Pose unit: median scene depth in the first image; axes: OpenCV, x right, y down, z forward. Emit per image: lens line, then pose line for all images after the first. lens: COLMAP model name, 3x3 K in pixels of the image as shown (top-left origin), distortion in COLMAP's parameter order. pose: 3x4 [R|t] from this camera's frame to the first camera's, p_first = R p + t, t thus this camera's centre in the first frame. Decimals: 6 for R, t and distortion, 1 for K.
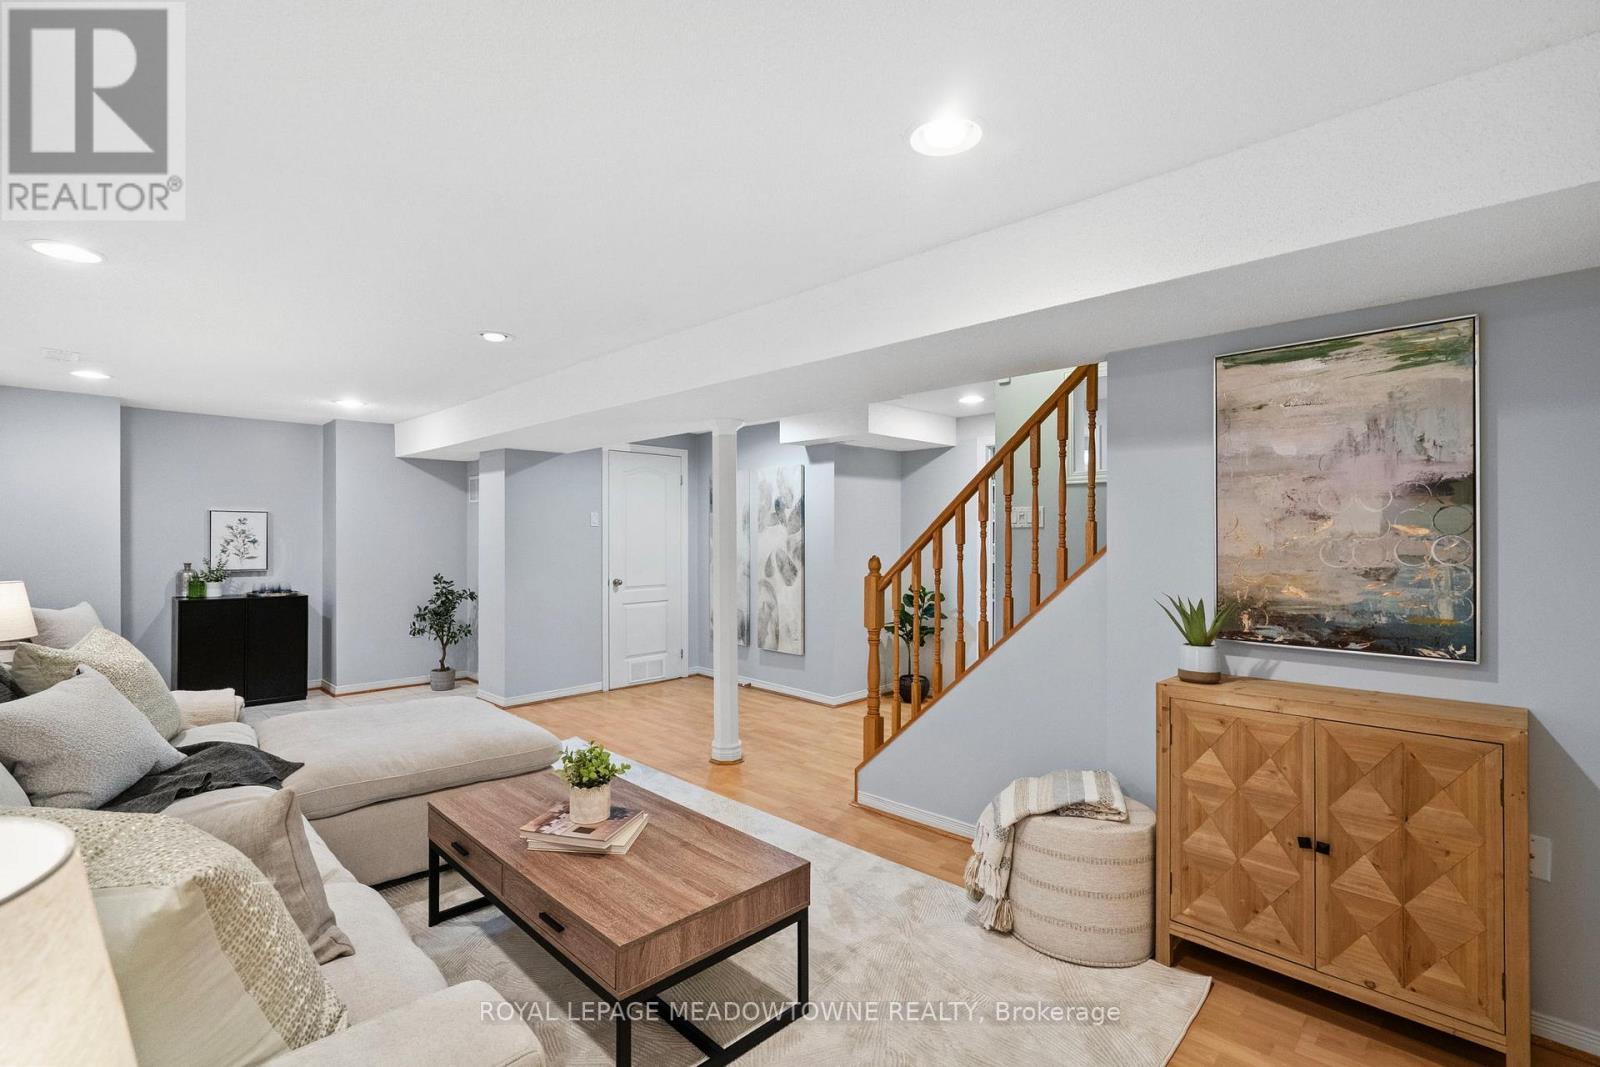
lens RADIAL K [[727.8, 0, 790.6], [0, 727.8, 535.4], [0, 0, 1]] dist [-0.013884, 0.000993]
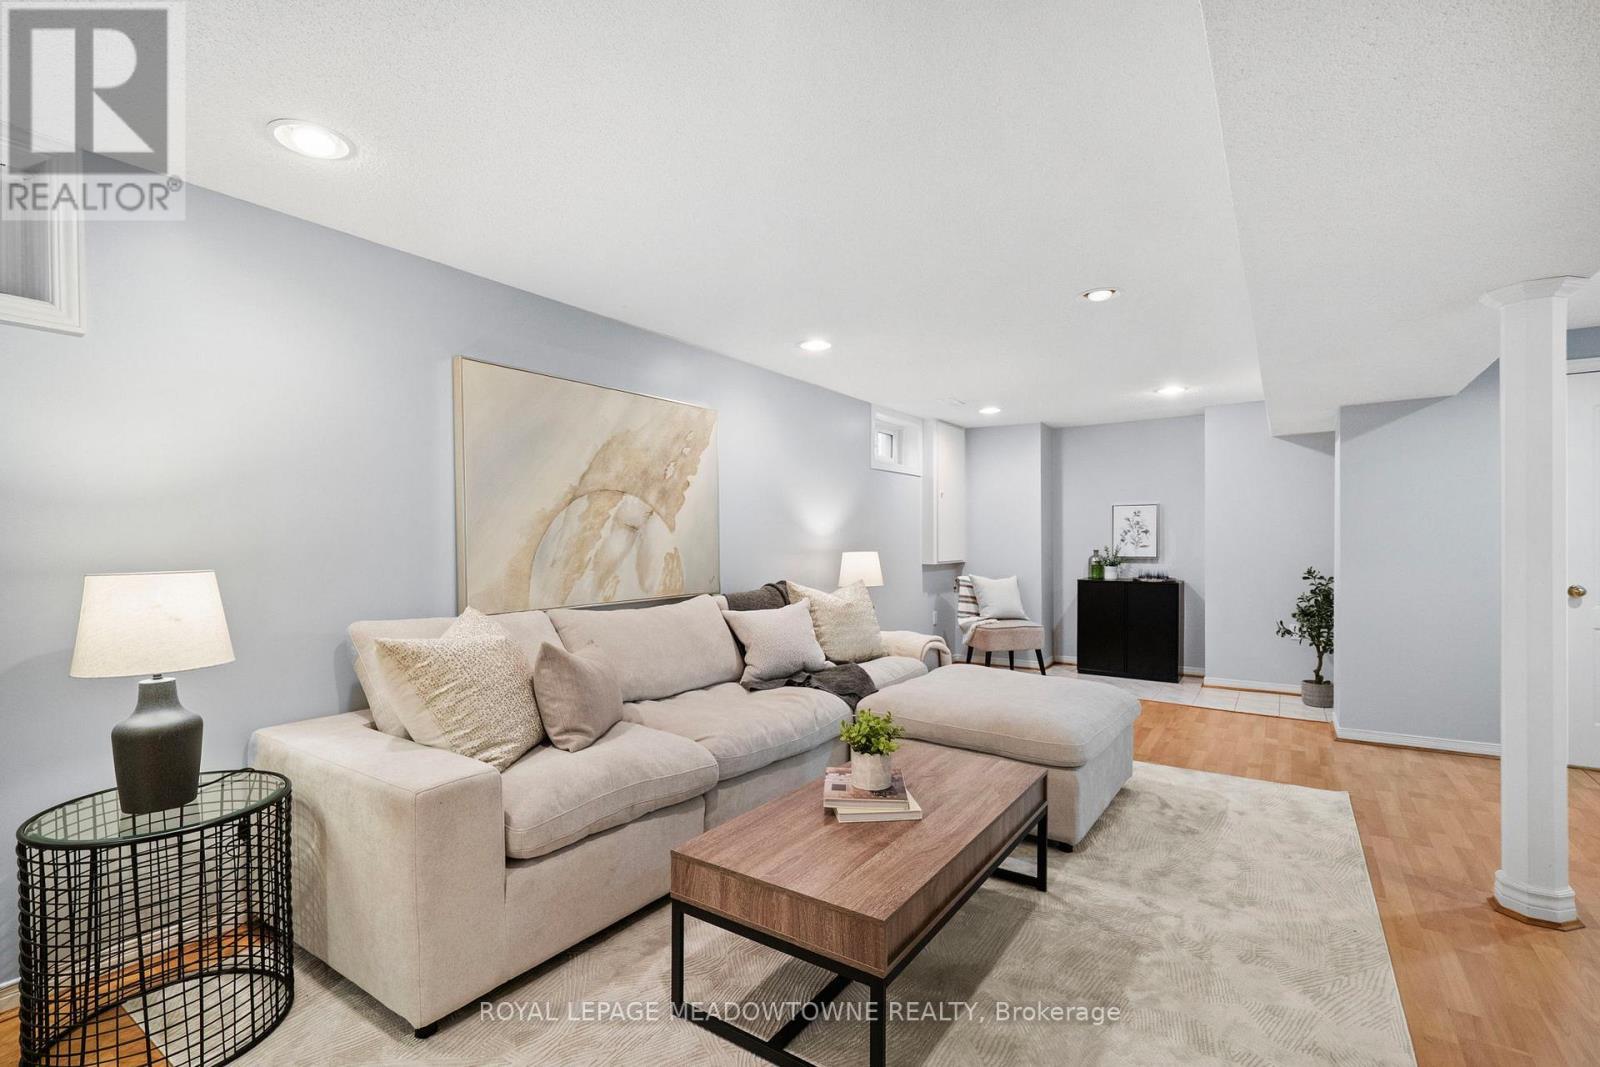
lens RADIAL K [[727.8, 0, 790.6], [0, 727.8, 535.4], [0, 0, 1]] dist [-0.013884, 0.000993]
pose [[0.175713, -0.009702, -0.984394, 0.262290], [0.002957, 0.999952, -0.009327, 0.023752], [0.984437, -0.001272, 0.175733, 0.278644]]
